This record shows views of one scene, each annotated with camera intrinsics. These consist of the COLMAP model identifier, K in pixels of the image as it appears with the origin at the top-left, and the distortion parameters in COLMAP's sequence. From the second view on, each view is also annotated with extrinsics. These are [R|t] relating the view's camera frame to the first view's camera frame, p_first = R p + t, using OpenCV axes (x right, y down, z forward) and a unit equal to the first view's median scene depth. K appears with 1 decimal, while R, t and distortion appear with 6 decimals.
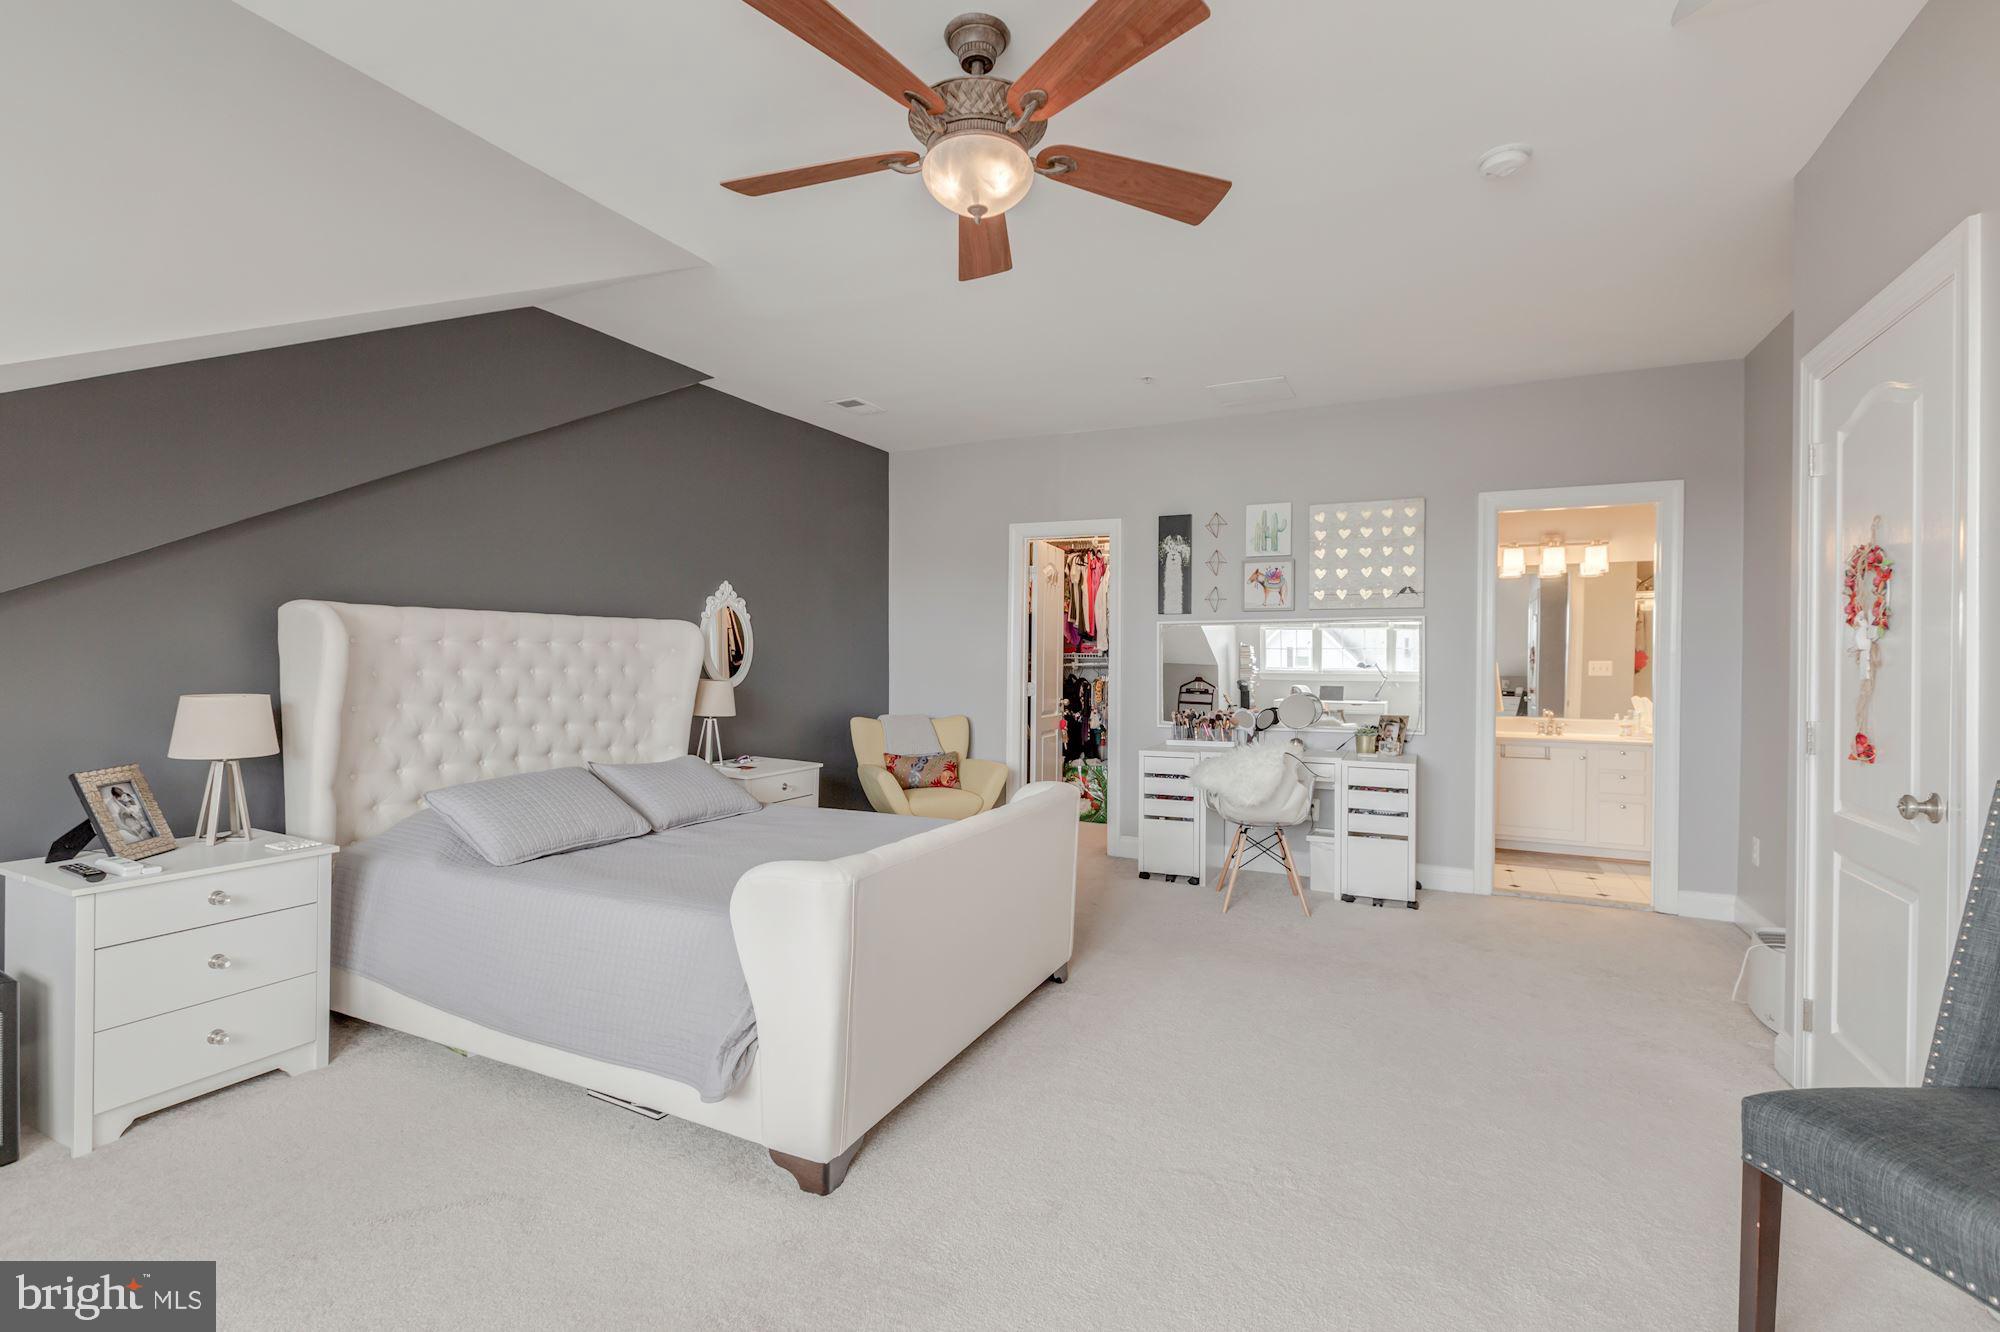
lens RADIAL K [[888.2, 0, 996.9], [0, 888.2, 665.4], [0, 0, 1]] dist [0.002461, -0.000536]
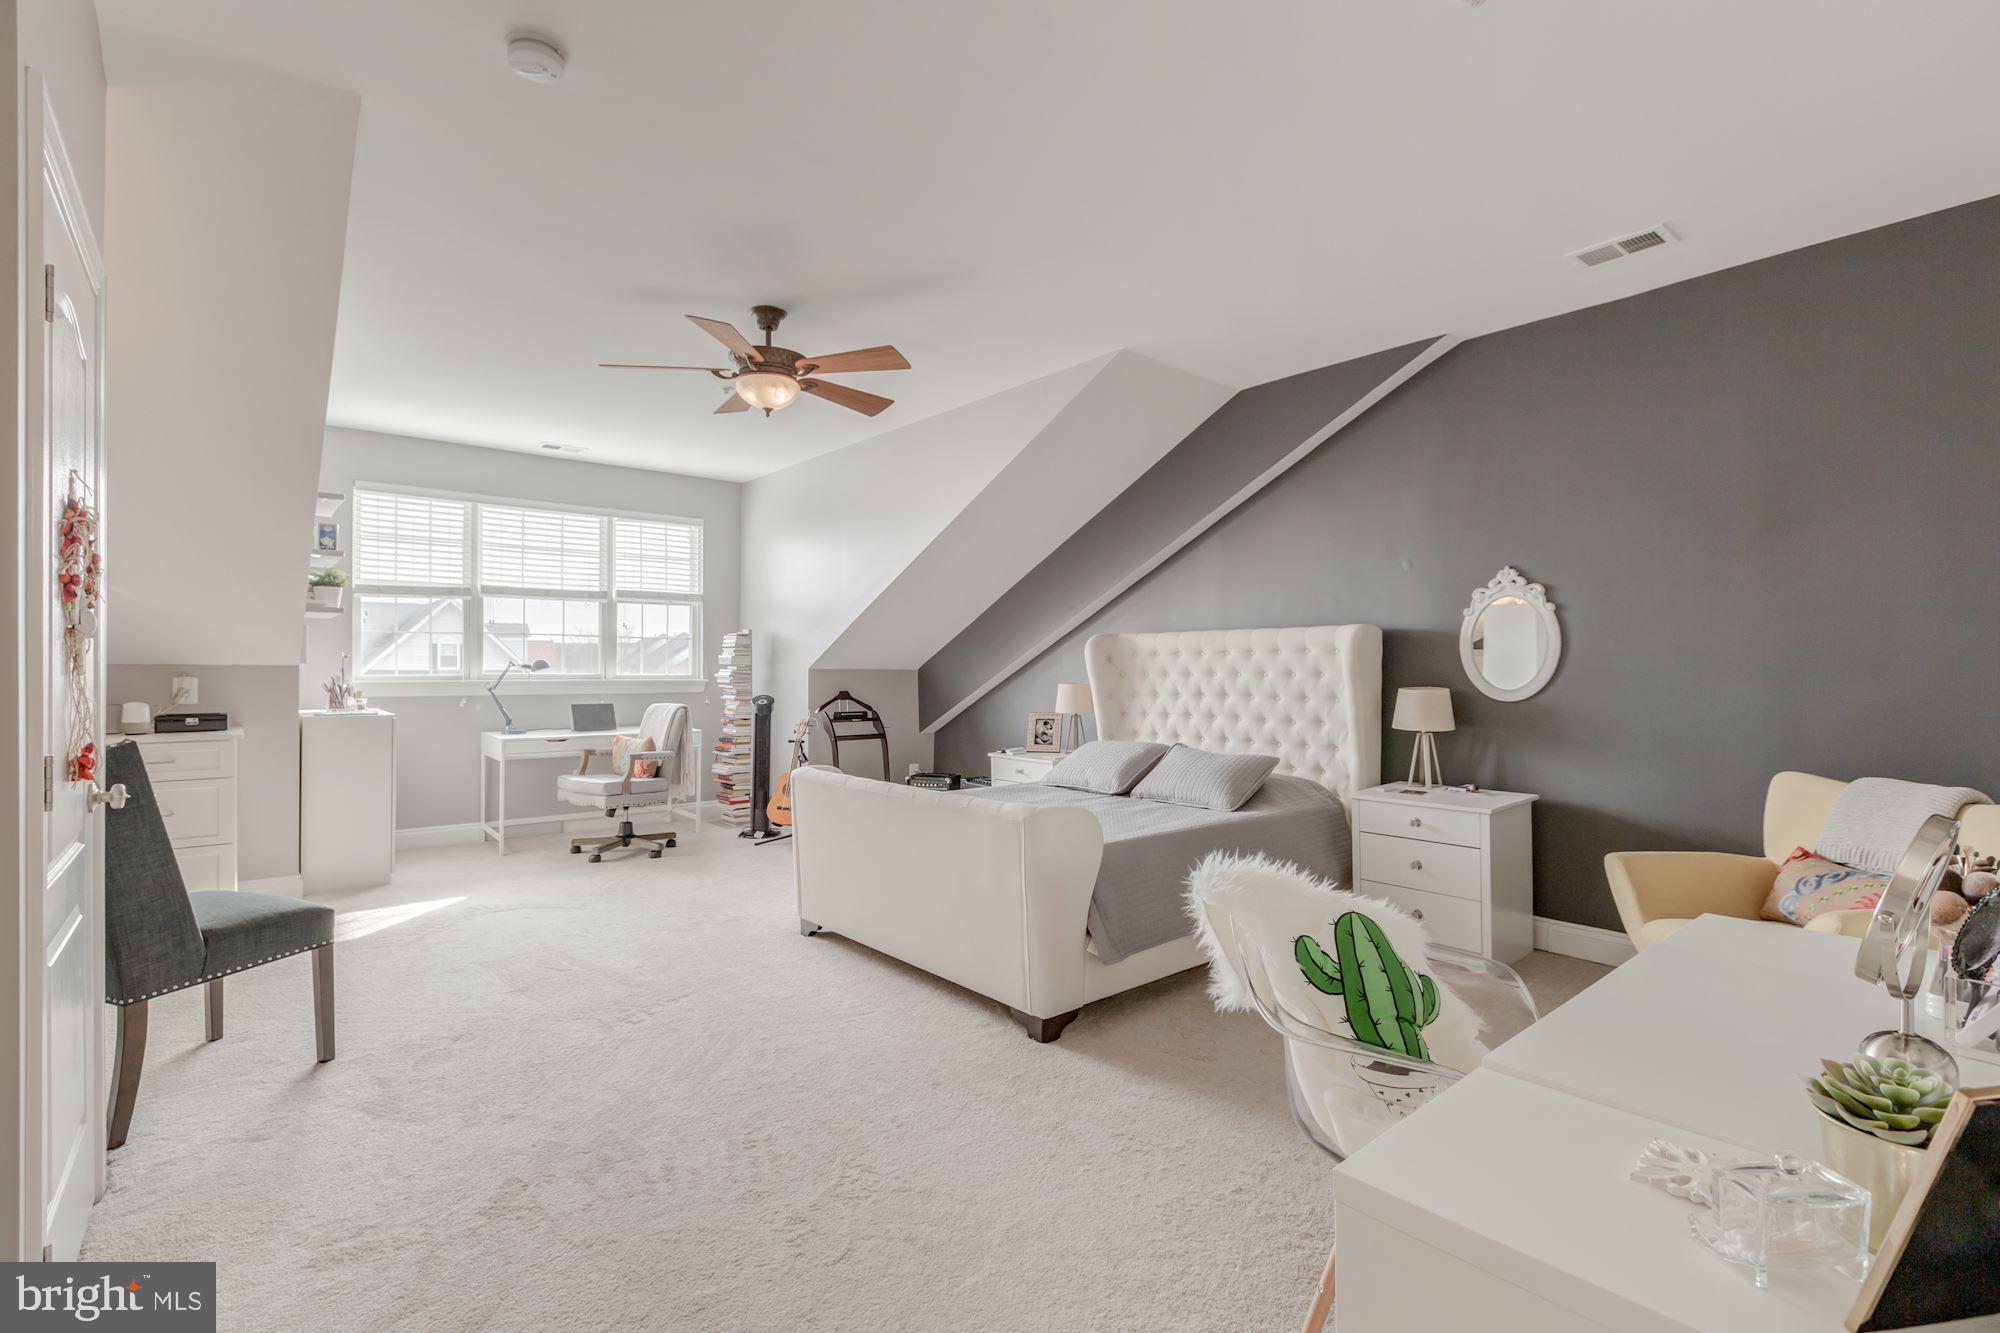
lens RADIAL K [[910.8, 0, 996.5], [0, 910.8, 660.0], [0, 0, 1]] dist [0.001830, 0.000108]
pose [[-0.406042, 0.016914, -0.913698, 0.666179], [0.019862, 0.999756, 0.009681, -0.029862], [0.913638, -0.014218, -0.406279, 0.968324]]
